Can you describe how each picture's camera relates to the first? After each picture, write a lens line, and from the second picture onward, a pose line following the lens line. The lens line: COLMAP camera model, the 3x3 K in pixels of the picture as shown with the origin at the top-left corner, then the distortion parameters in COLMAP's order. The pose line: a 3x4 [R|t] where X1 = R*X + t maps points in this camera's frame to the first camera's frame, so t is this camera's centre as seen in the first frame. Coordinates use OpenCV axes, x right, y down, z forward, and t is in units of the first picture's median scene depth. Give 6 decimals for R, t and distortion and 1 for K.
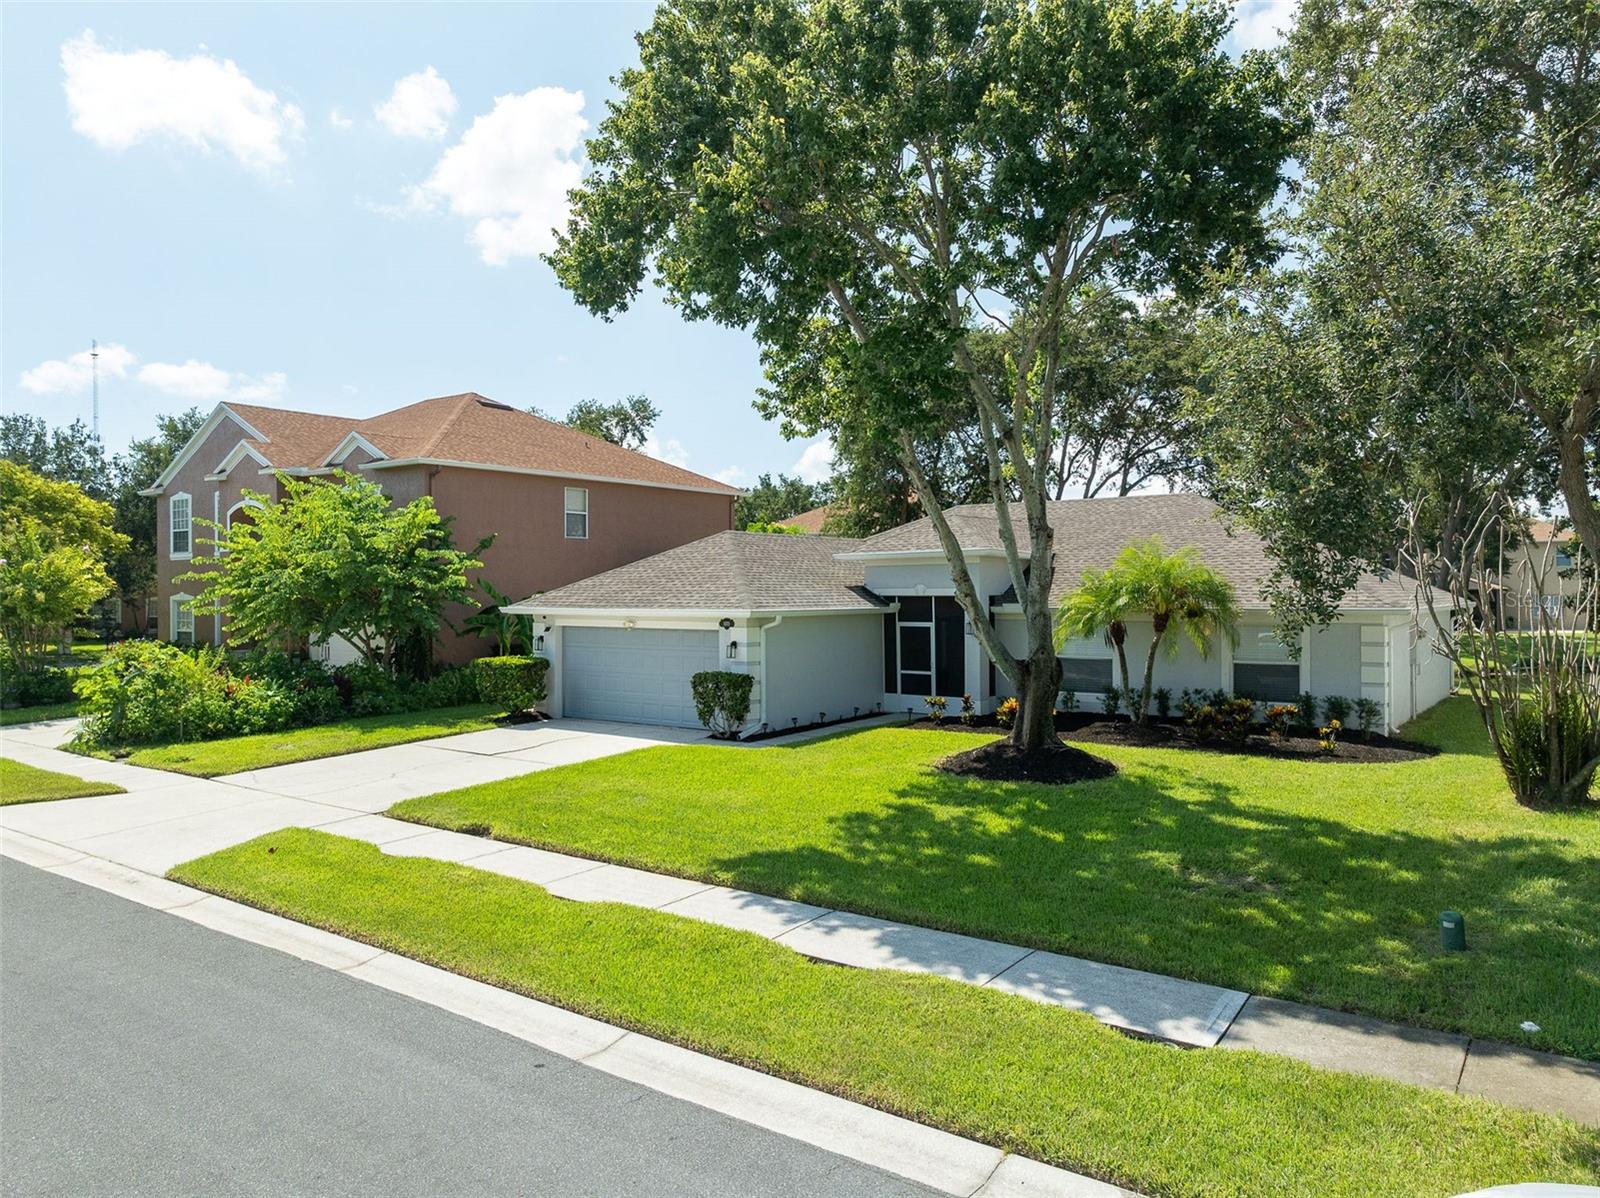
lens RADIAL K [[1094.7, 0, 821.2], [0, 1094.7, 597.0], [0, 0, 1]] dist [-0.032101, 0.022576]
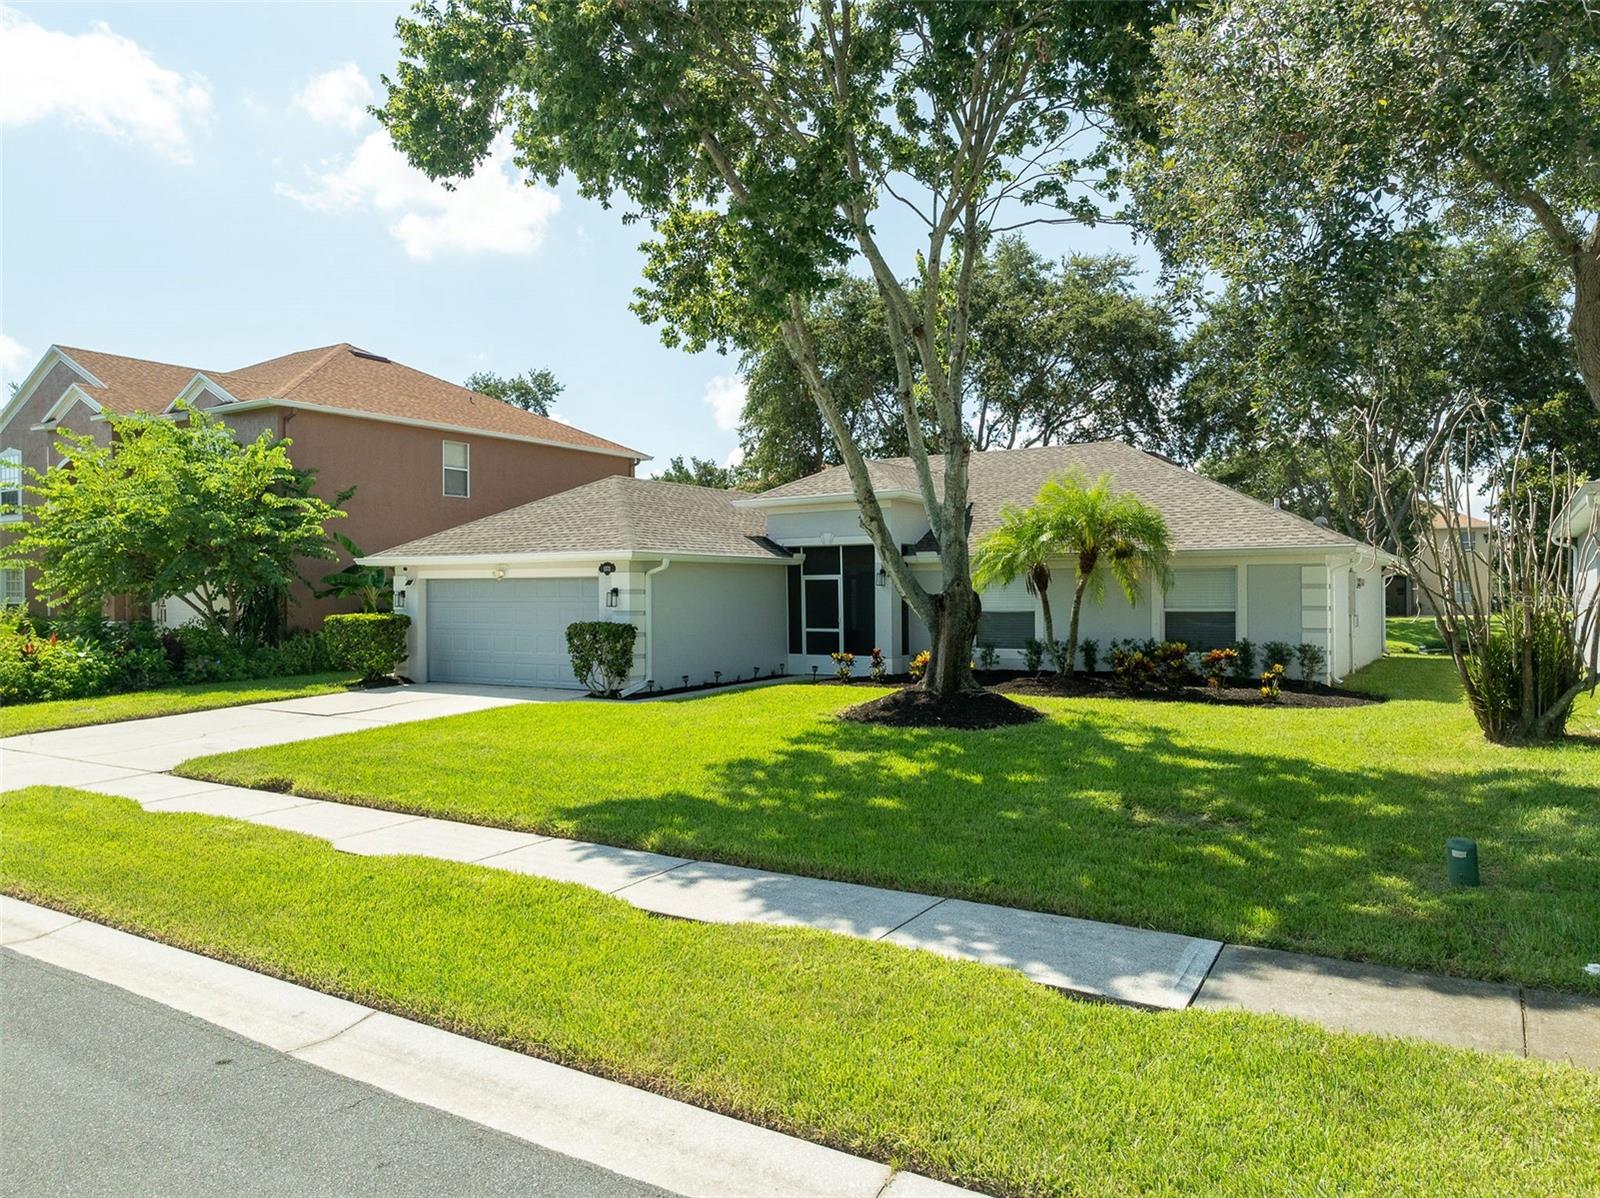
lens RADIAL K [[1094.7, 0, 821.2], [0, 1094.7, 597.0], [0, 0, 1]] dist [-0.032101, 0.022576]
pose [[0.997427, -0.001462, 0.071678, 0.033469], [0.001587, 0.999997, -0.001692, 0.070795], [-0.071675, 0.001801, 0.997426, 0.147736]]
